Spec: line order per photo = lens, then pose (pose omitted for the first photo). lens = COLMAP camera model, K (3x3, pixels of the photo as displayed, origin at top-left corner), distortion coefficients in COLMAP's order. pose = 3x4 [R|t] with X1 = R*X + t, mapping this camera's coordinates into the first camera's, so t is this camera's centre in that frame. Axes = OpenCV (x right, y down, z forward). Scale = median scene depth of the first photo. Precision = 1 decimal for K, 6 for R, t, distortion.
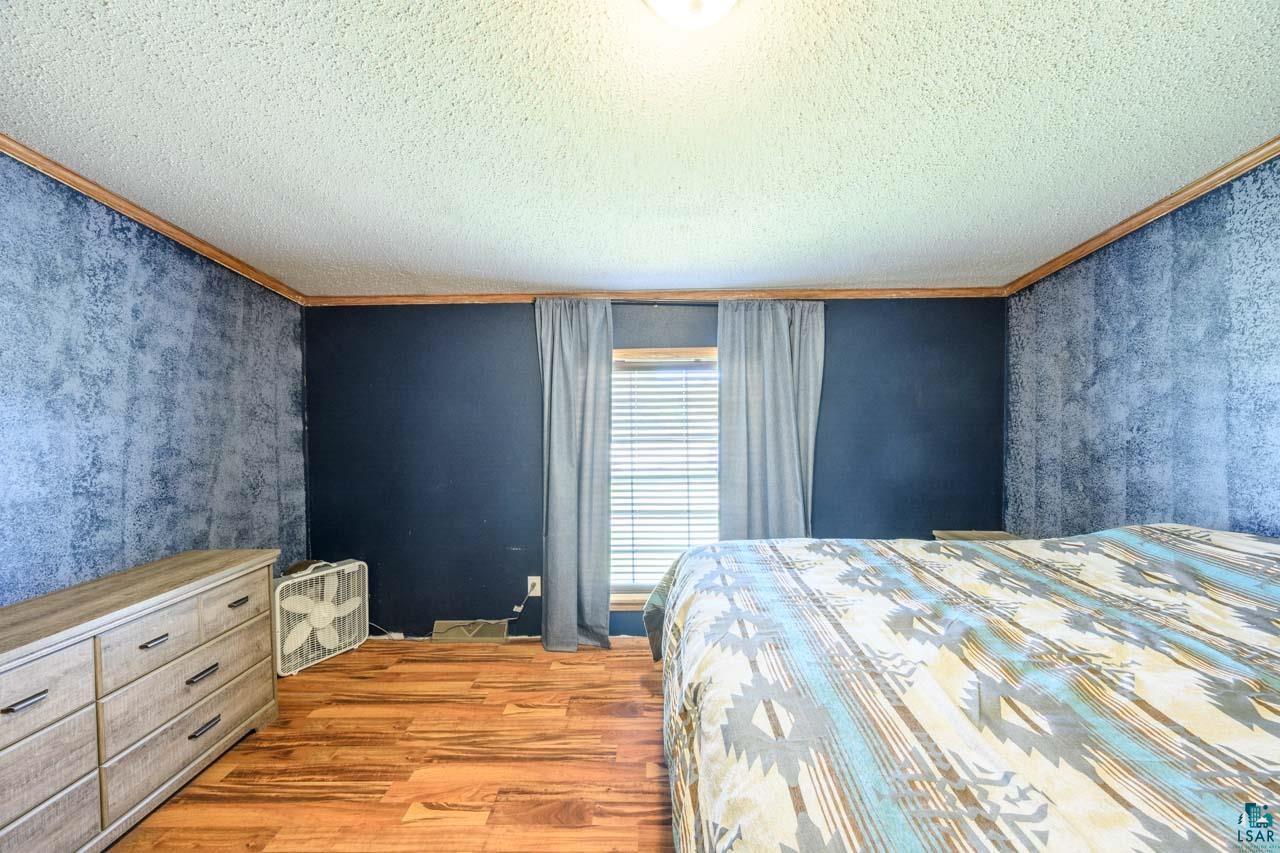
lens RADIAL K [[495.4, 0, 645.6], [0, 495.4, 426.8], [0, 0, 1]] dist [-0.002400, -0.000249]
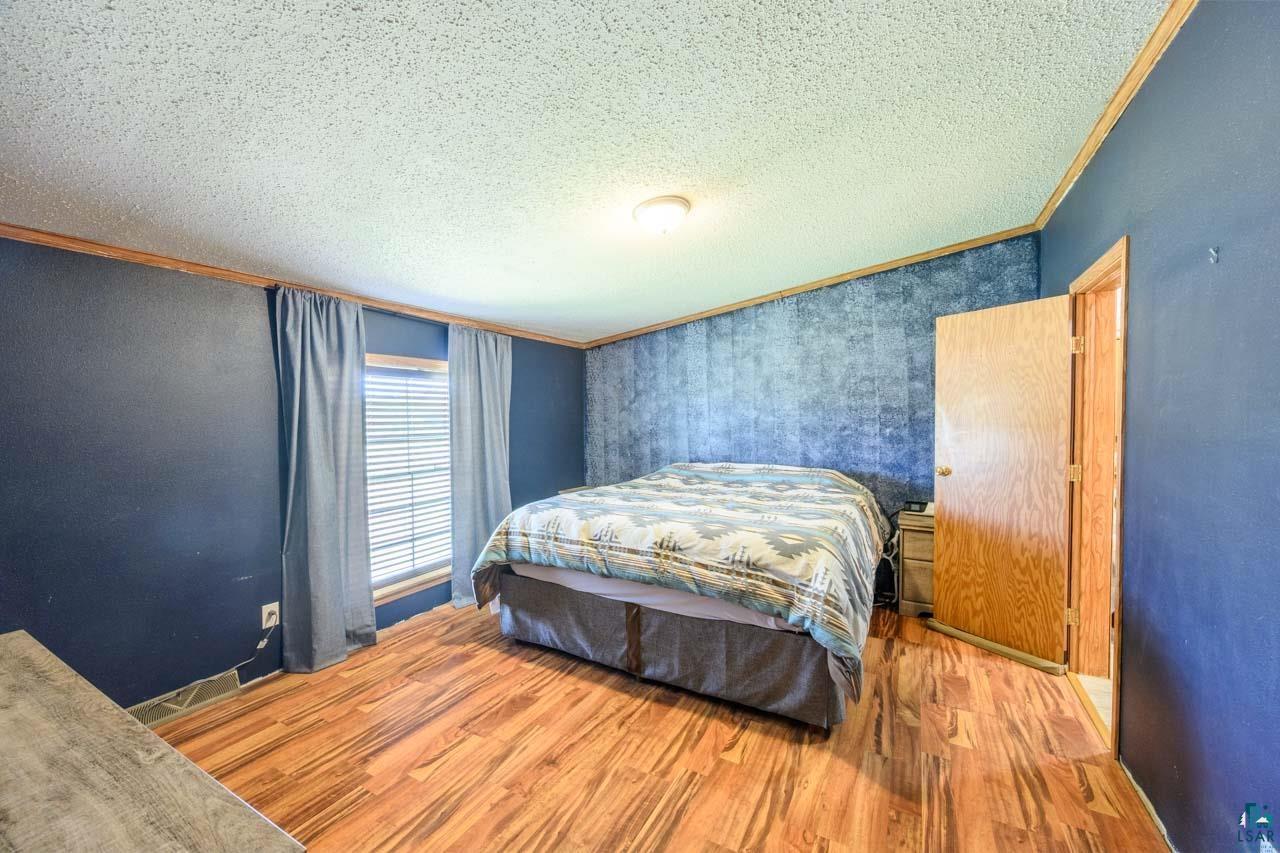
lens RADIAL K [[495.4, 0, 638.8], [0, 495.4, 427.0], [0, 0, 1]] dist [-0.002400, -0.000249]
pose [[0.481252, -0.014570, 0.876461, -0.708900], [0.026699, 0.999642, 0.001957, 0.009482], [-0.876175, 0.022459, 0.481469, 0.014317]]
